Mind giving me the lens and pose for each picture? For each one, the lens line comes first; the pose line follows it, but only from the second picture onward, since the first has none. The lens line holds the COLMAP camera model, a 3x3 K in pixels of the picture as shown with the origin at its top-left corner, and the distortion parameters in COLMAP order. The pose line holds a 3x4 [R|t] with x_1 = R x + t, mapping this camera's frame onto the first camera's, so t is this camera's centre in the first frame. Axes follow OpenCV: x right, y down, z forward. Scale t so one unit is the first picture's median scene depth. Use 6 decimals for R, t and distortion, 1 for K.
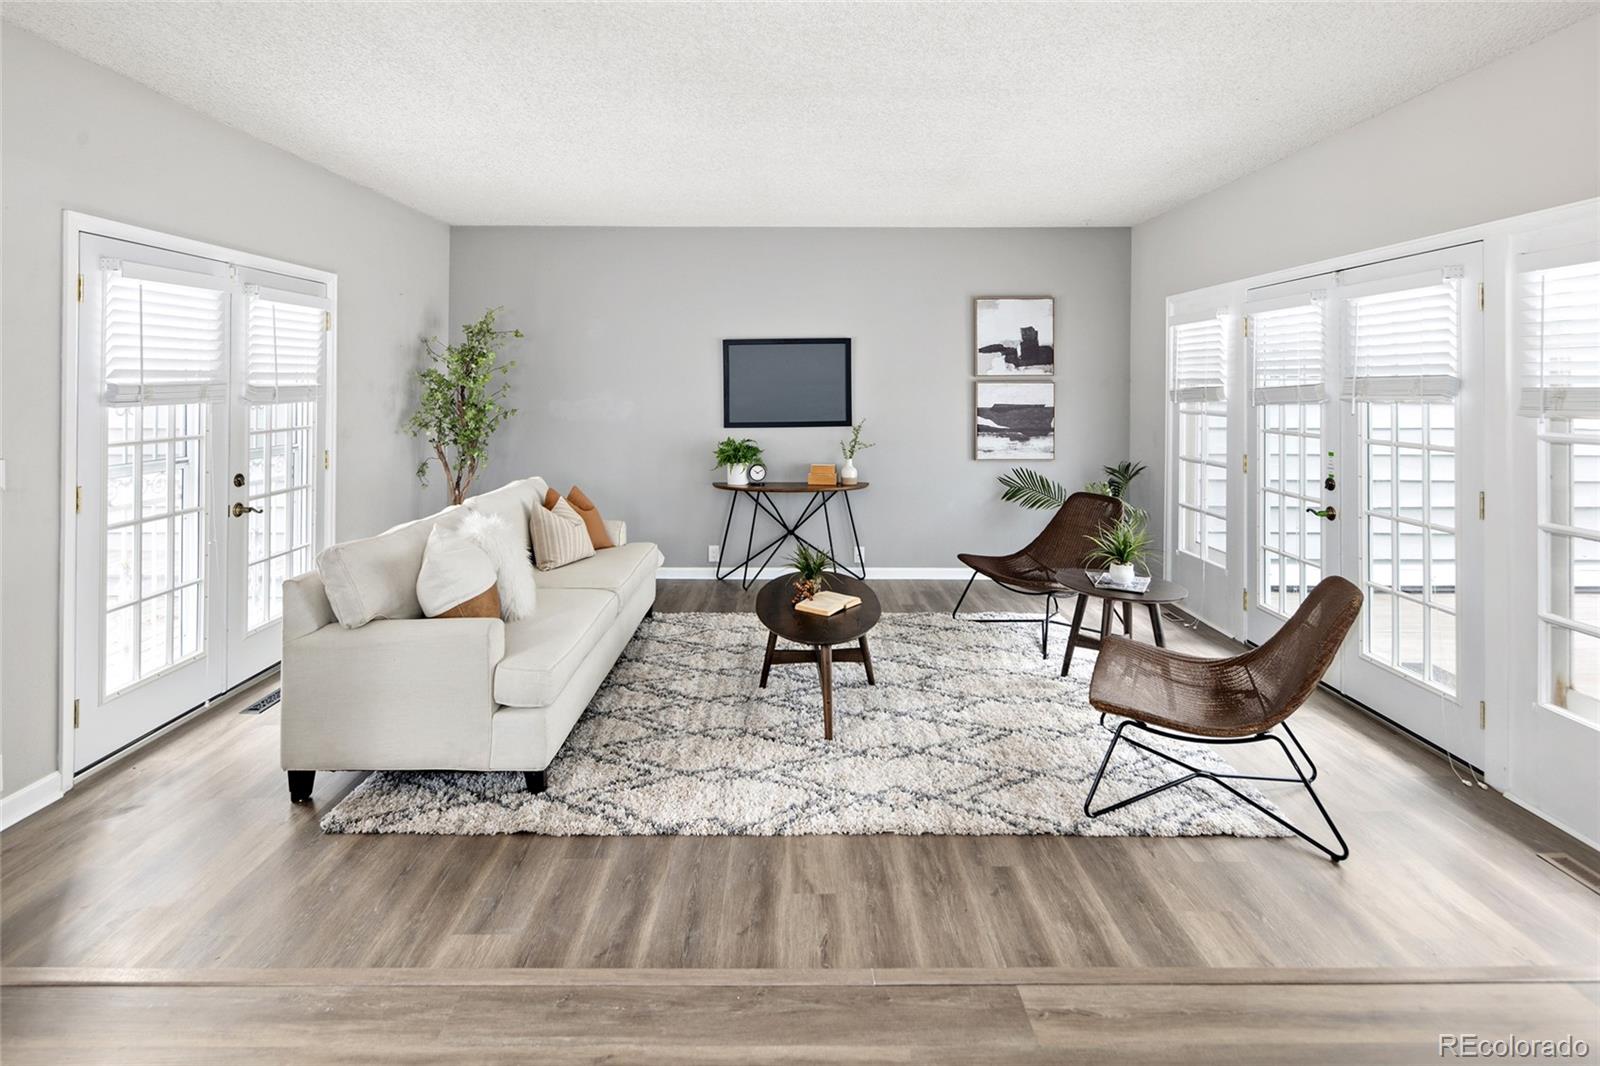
lens RADIAL K [[772.1, 0, 807.4], [0, 772.1, 427.4], [0, 0, 1]] dist [0.008721, -0.000288]
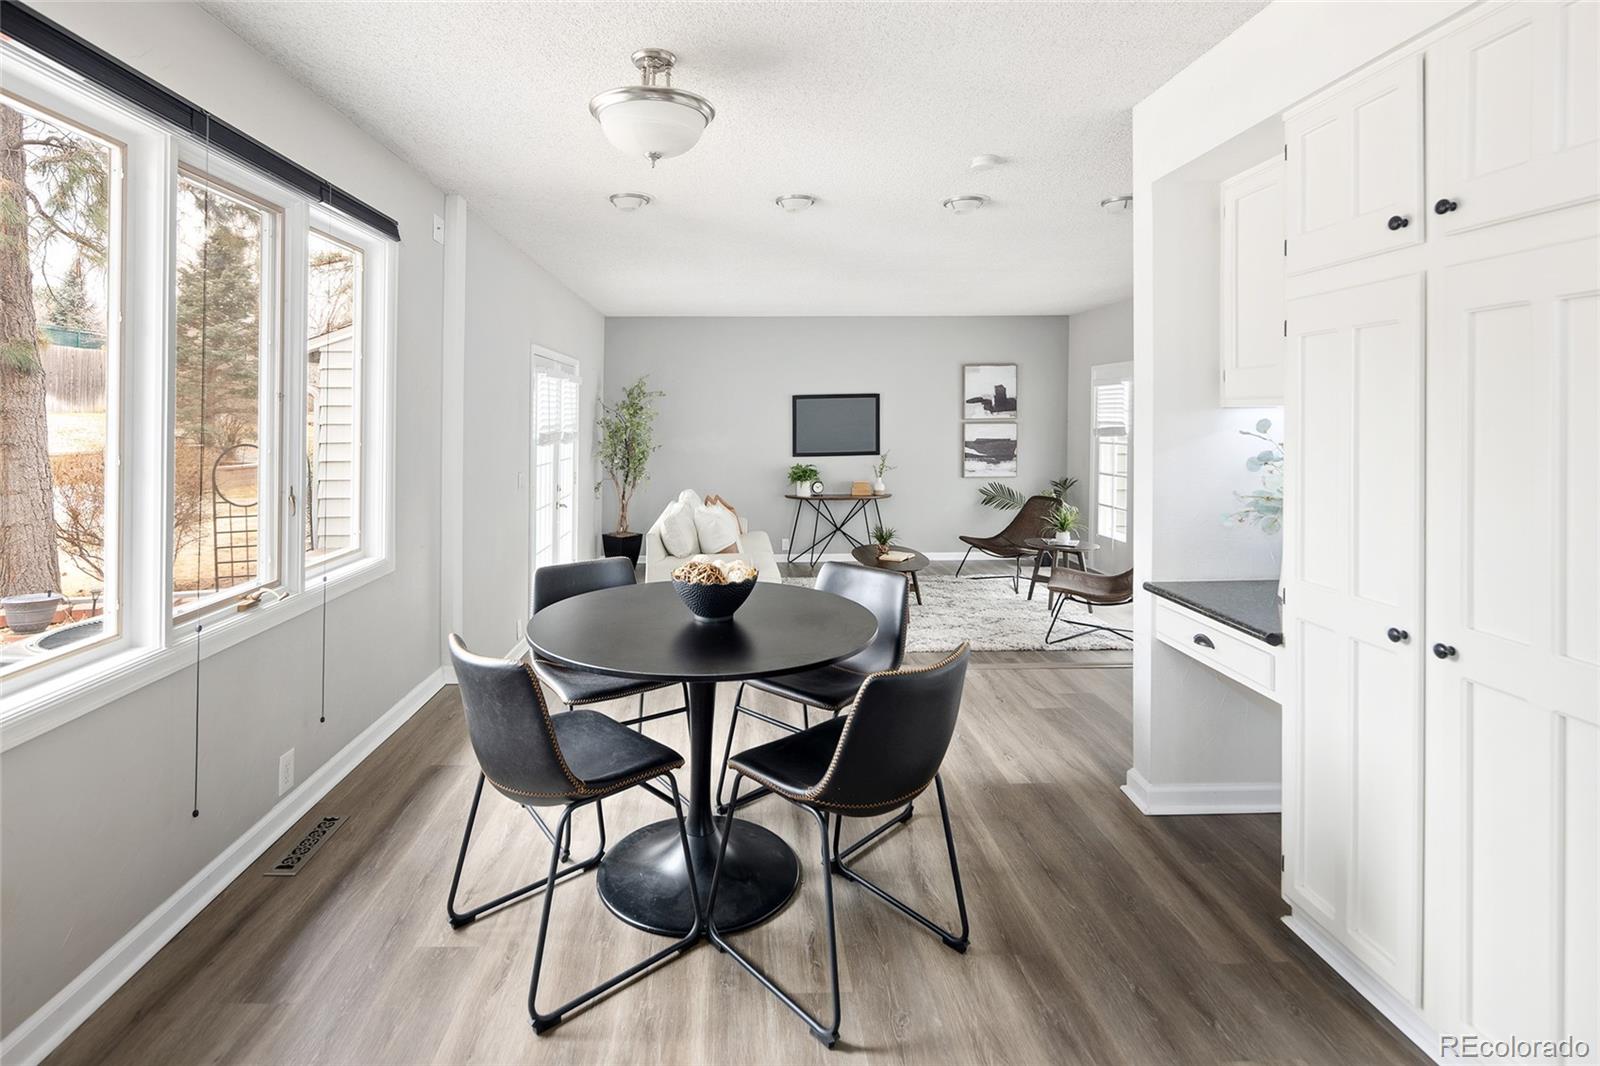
lens RADIAL K [[772.9, 0, 803.0], [0, 772.9, 492.4], [0, 0, 1]] dist [0.000461, -0.000195]
pose [[0.997630, -0.013210, 0.067533, -0.188108], [0.010316, 0.999021, 0.043030, 0.005188], [-0.068036, -0.042231, 0.996789, -0.442048]]
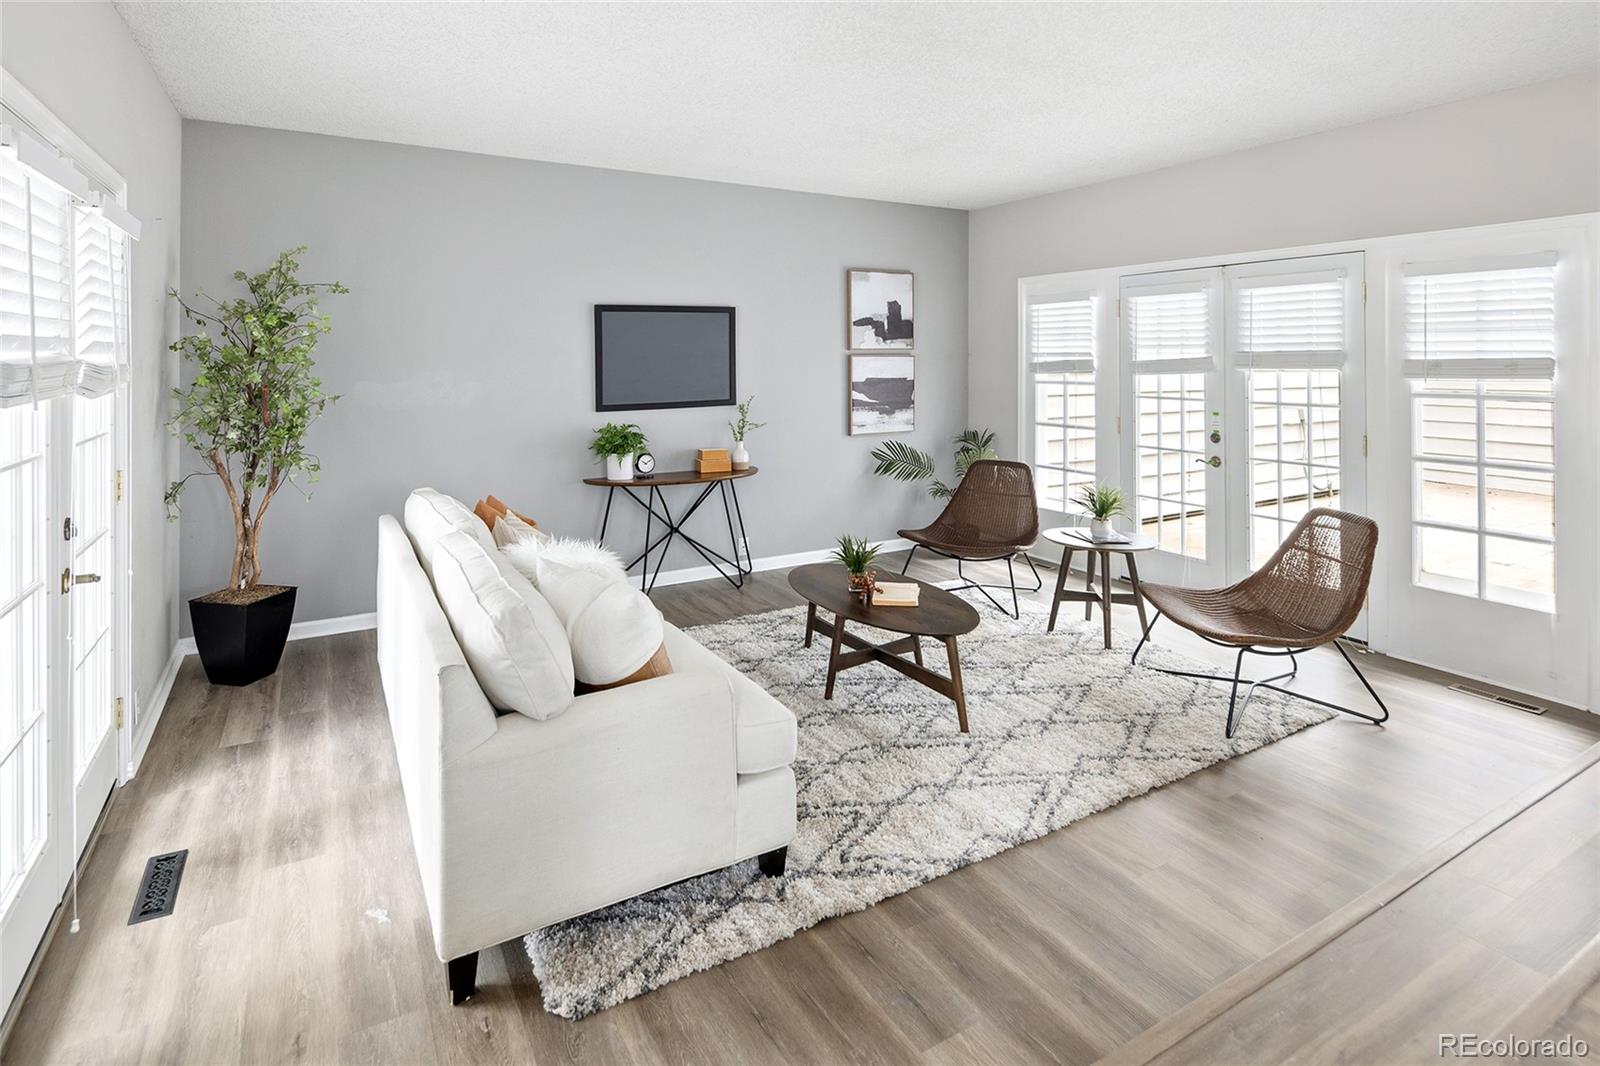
lens RADIAL K [[826.8, 0, 846.0], [0, 826.8, 403.1], [0, 0, 1]] dist [0.006676, 0.000543]
pose [[0.861326, -0.030978, 0.507107, -0.327593], [0.031439, 0.999476, 0.007656, -0.007112], [-0.507079, 0.009349, 0.861849, 0.105554]]
